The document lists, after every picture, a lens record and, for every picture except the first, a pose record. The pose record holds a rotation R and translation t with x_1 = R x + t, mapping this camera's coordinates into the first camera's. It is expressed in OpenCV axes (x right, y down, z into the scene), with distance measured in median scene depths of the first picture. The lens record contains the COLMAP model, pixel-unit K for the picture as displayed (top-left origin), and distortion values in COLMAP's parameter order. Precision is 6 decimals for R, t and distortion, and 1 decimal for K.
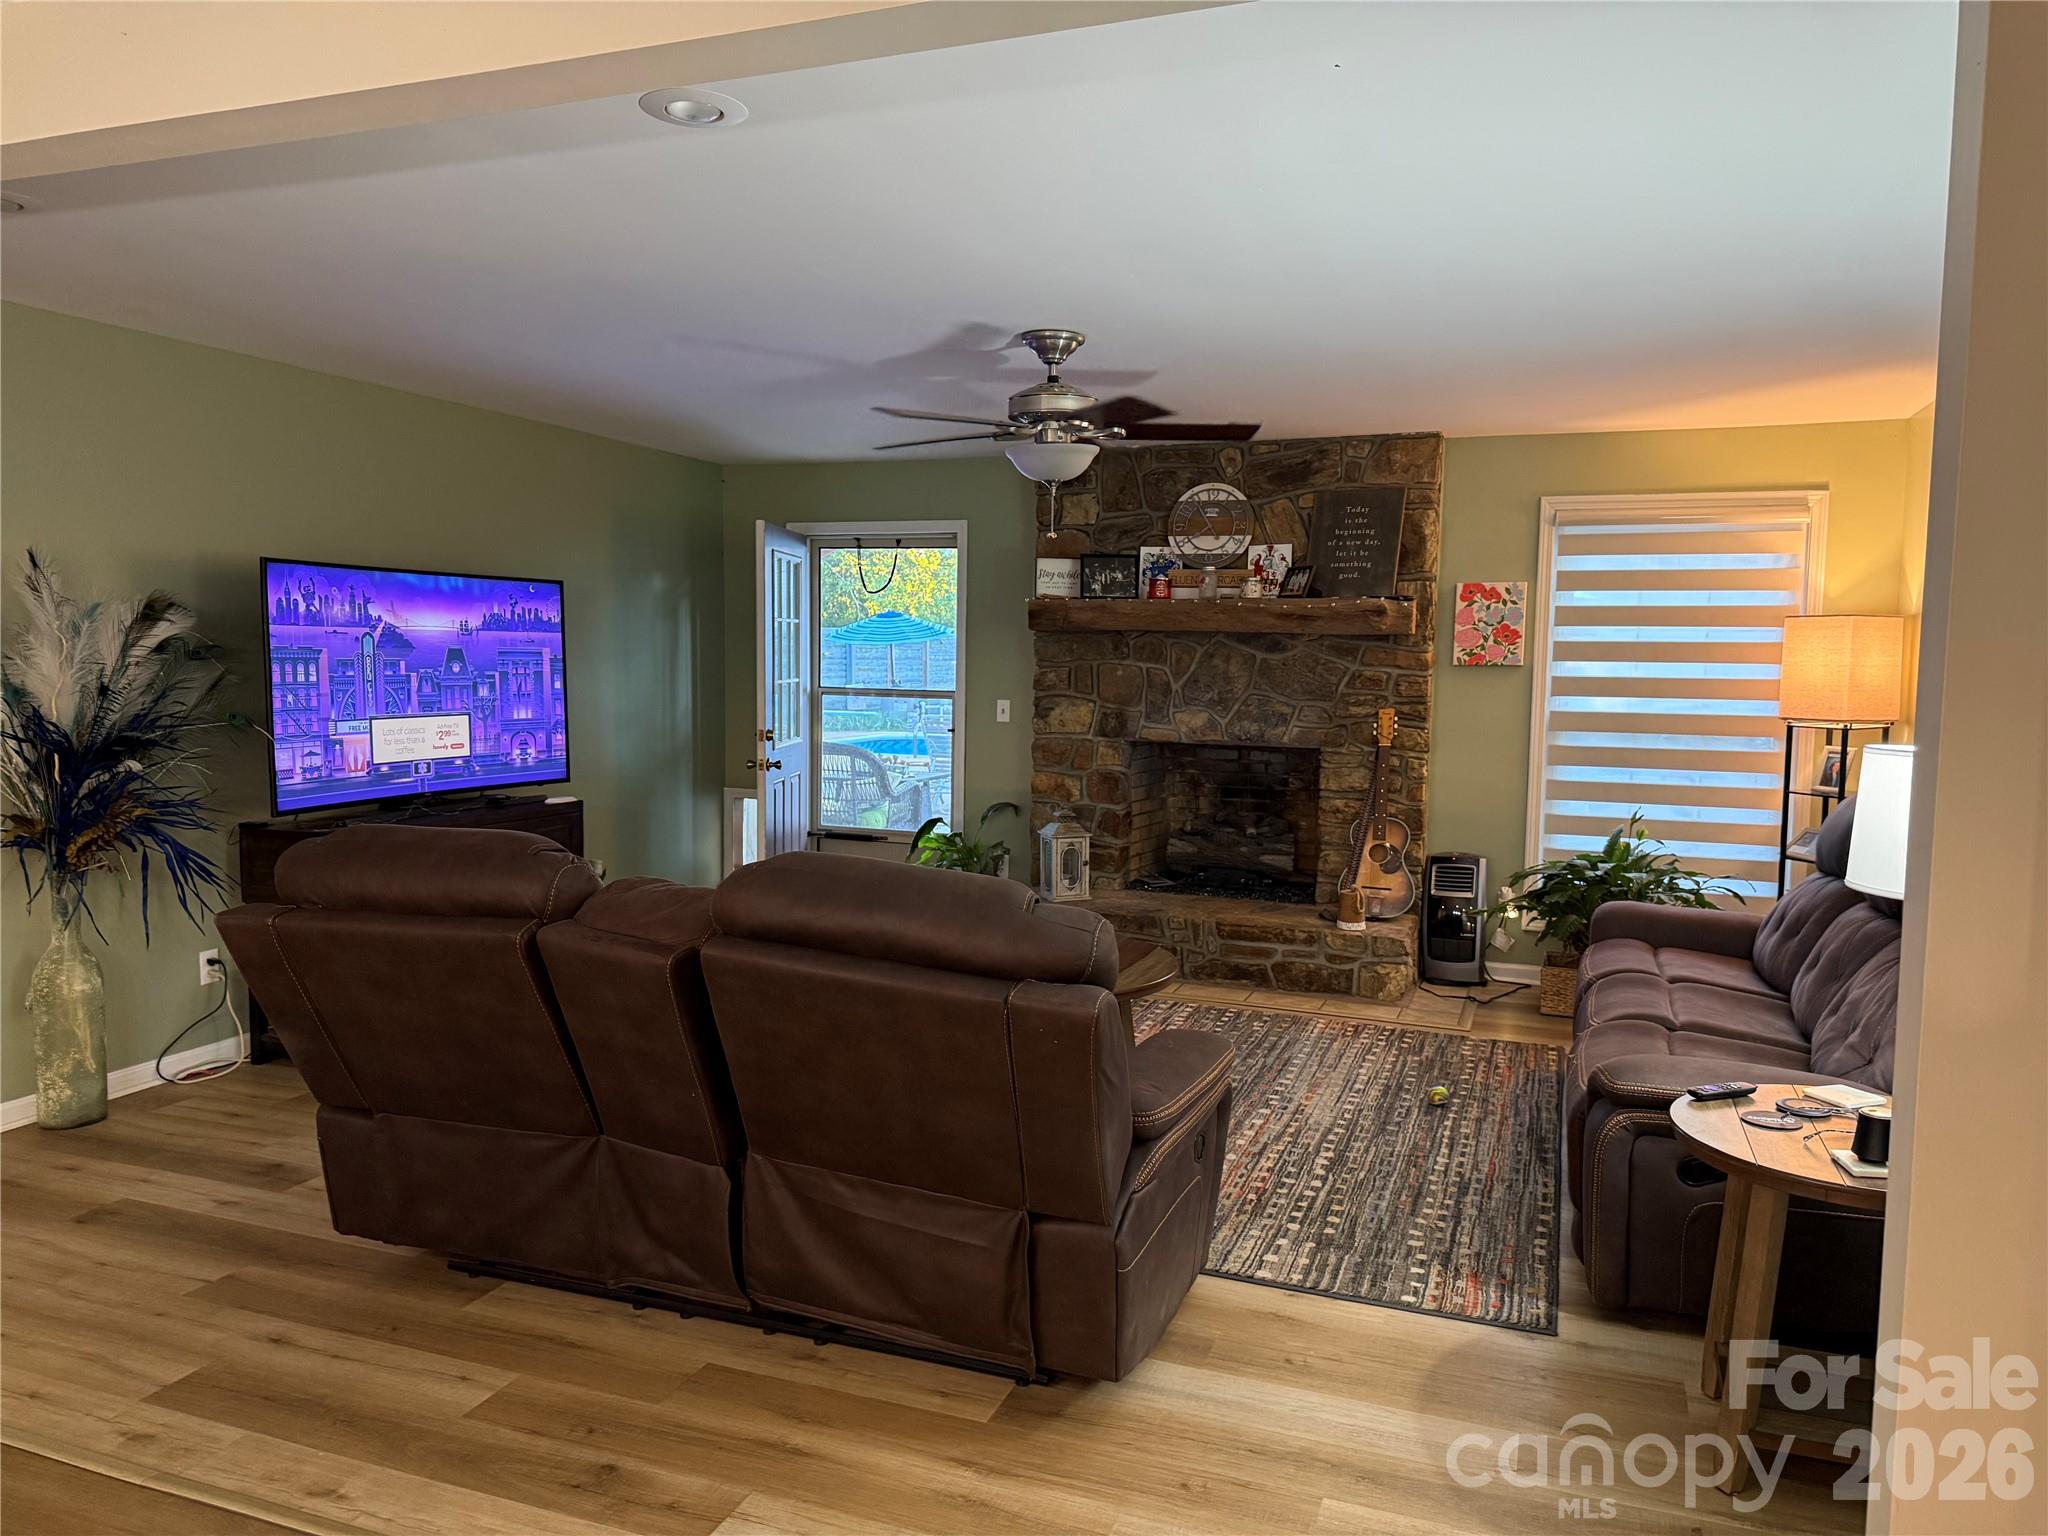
lens RADIAL K [[1431.1, 0, 1030.0], [0, 1431.1, 788.1], [0, 0, 1]] dist [0.115599, -0.152055]
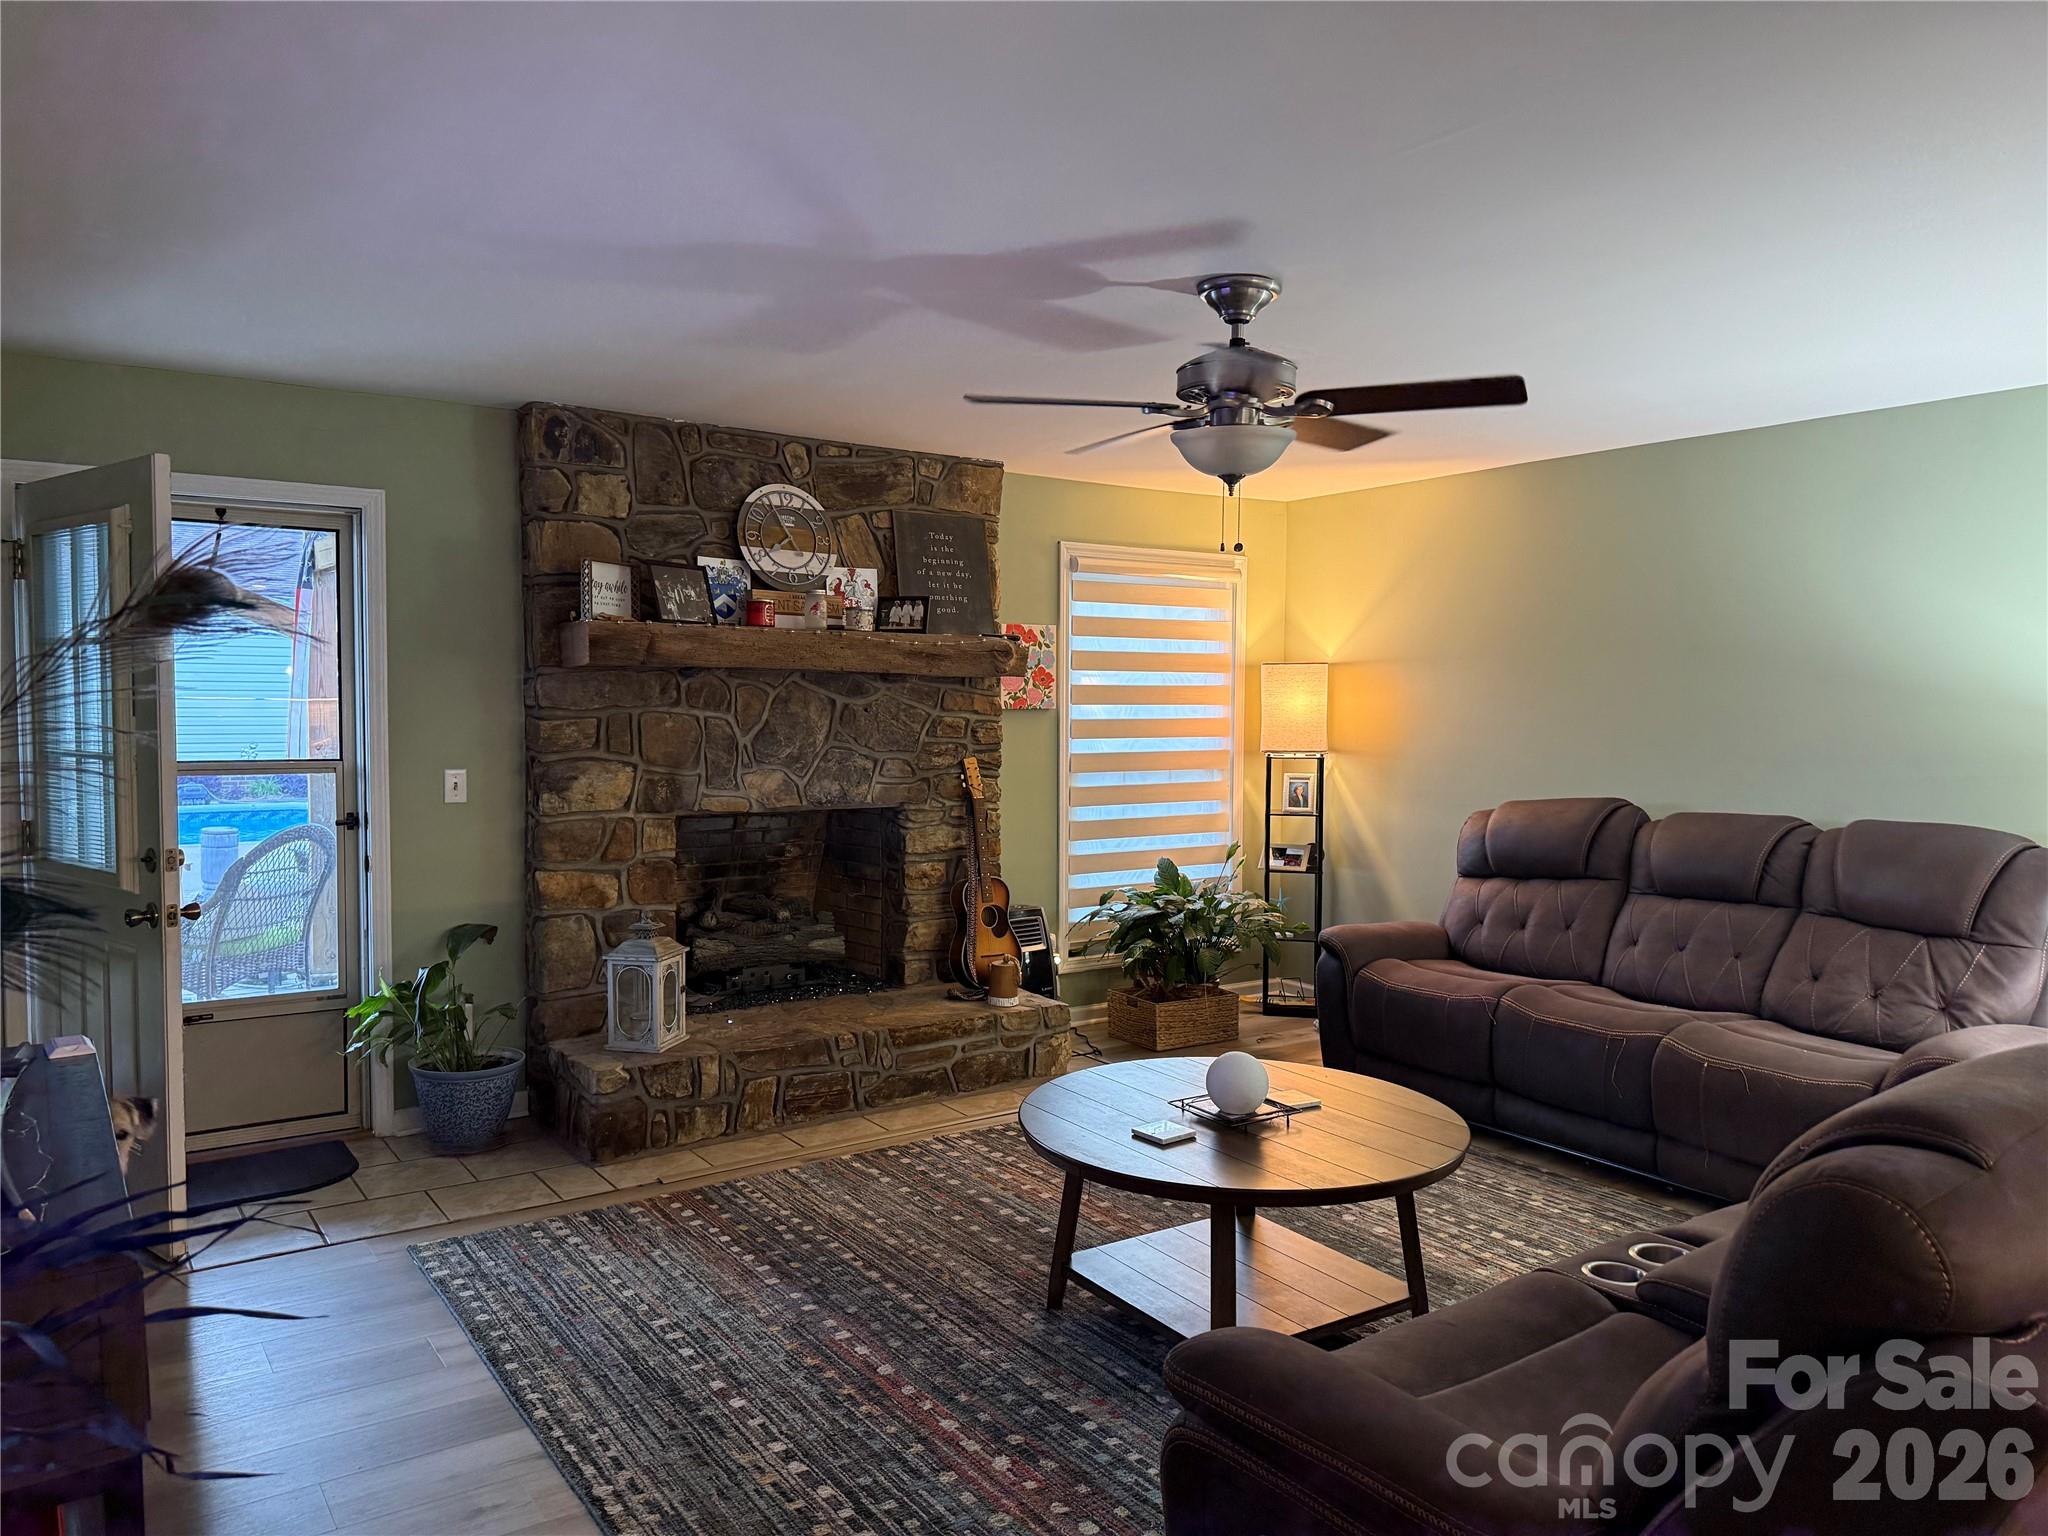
lens RADIAL K [[1408.2, 0, 1034.9], [0, 1408.2, 780.4], [0, 0, 1]] dist [0.163915, -0.315923]
pose [[0.554765, -0.057038, 0.830049, -0.460886], [0.080019, 0.996680, 0.015007, -0.049967], [-0.828150, 0.058094, 0.557488, 0.460067]]
